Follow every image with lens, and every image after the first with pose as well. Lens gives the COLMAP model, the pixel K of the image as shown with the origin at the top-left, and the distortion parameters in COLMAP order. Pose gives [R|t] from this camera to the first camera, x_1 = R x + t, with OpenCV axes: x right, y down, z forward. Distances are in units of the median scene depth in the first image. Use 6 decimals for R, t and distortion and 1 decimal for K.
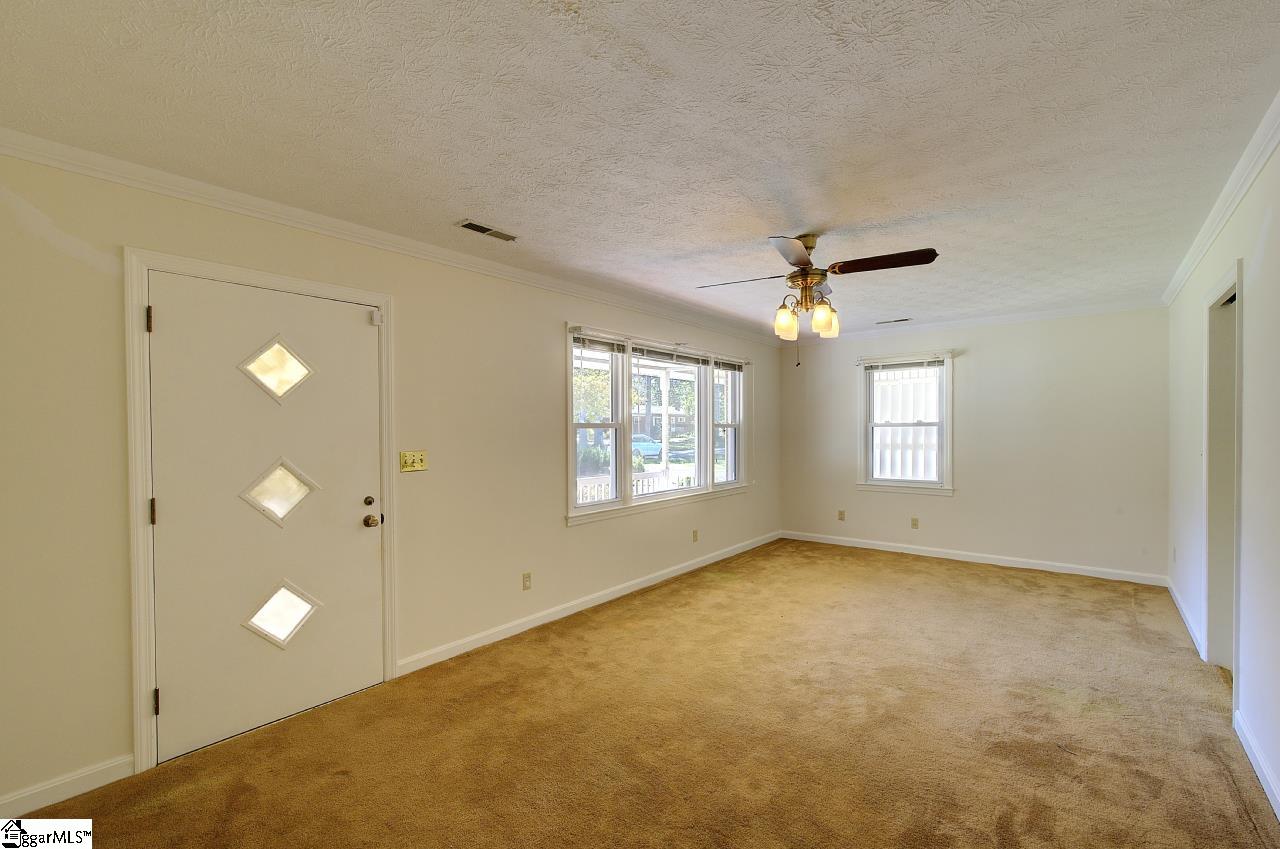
lens RADIAL K [[543.1, 0, 646.3], [0, 543.1, 432.9], [0, 0, 1]] dist [0.003280, 0.000459]
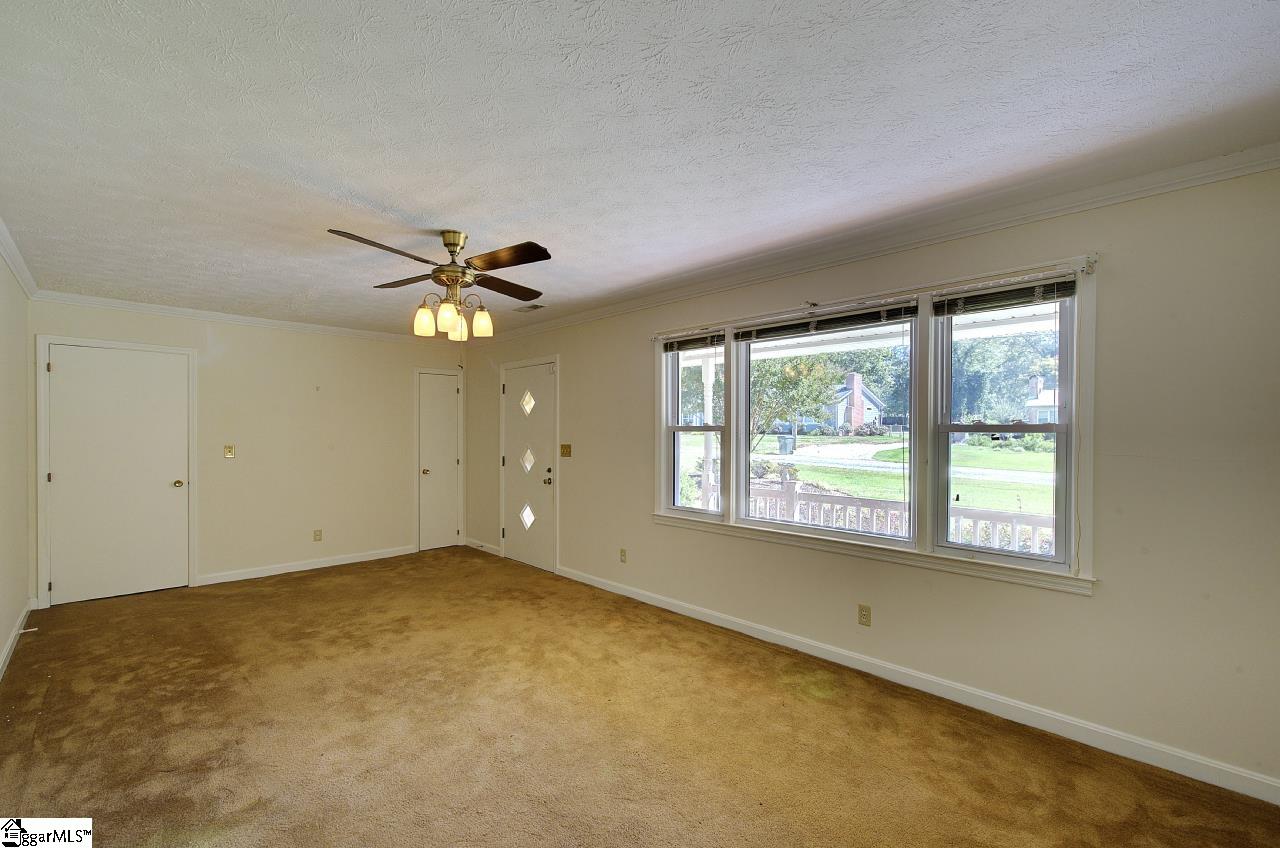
lens RADIAL K [[543.1, 0, 646.3], [0, 543.1, 432.4], [0, 0, 1]] dist [0.003280, 0.000459]
pose [[-0.099326, 0.009854, -0.995006, 0.839456], [-0.009571, 0.999895, 0.010858, -0.016341], [0.995009, 0.010601, -0.099221, 0.988391]]
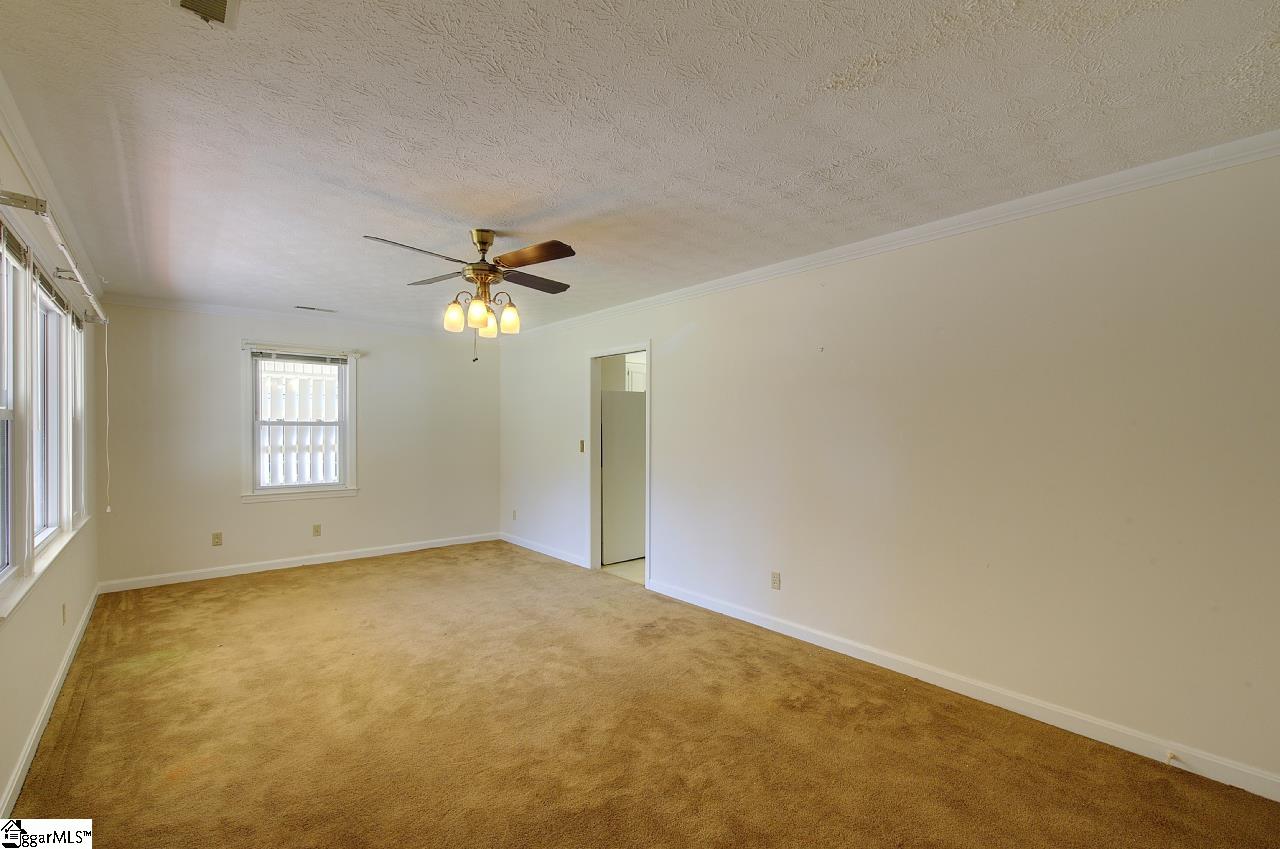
lens RADIAL K [[556.6, 0, 641.3], [0, 556.6, 433.4], [0, 0, 1]] dist [0.001480, 0.000122]
pose [[0.184364, 0.003084, 0.982853, -0.443060], [0.001544, 0.999993, -0.003427, 0.006783], [-0.982857, 0.002149, 0.184358, 0.369698]]
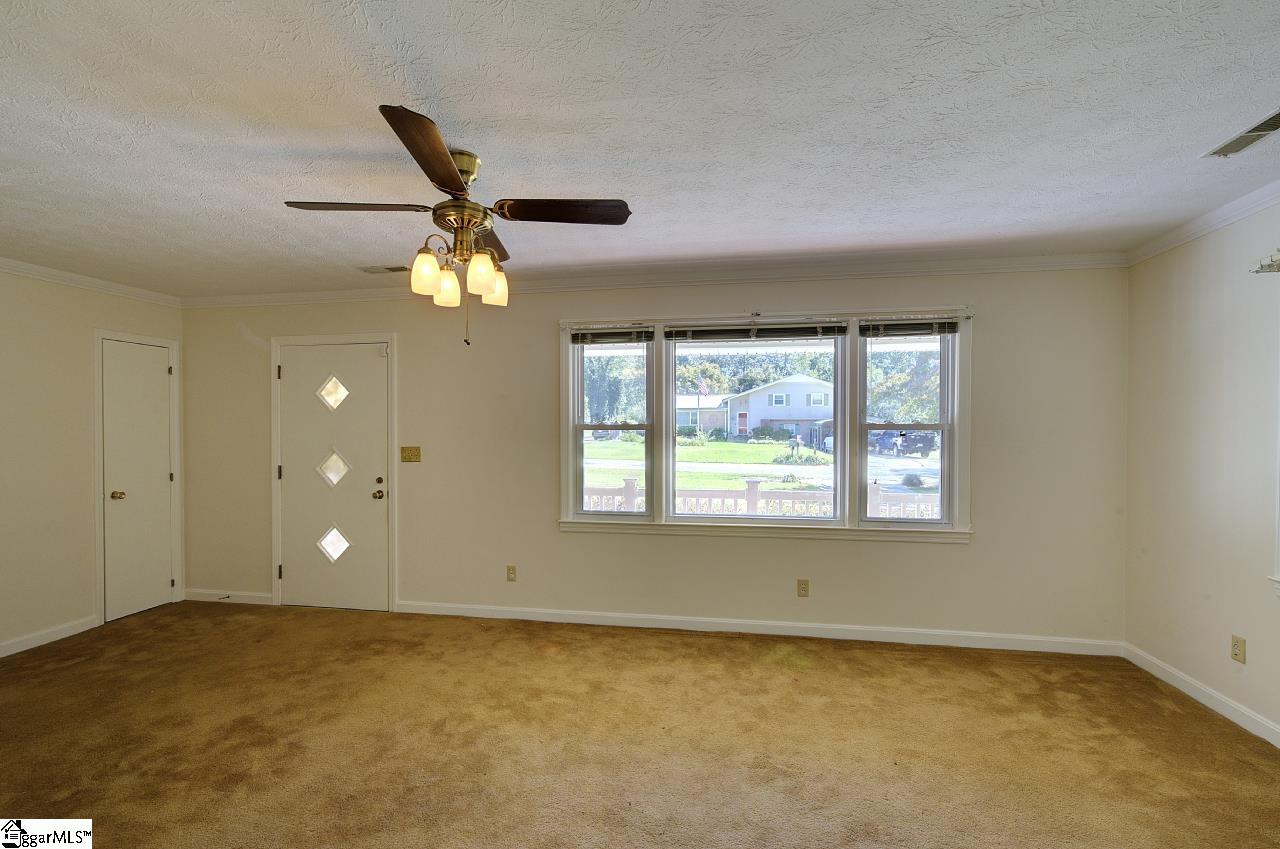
lens RADIAL K [[543.1, 0, 646.3], [0, 543.1, 432.9], [0, 0, 1]] dist [0.003280, 0.000459]
pose [[0.496090, 0.012795, -0.868177, 0.701887], [-0.010059, 0.999909, 0.008988, -0.012394], [0.868213, 0.004273, 0.496173, 0.590585]]
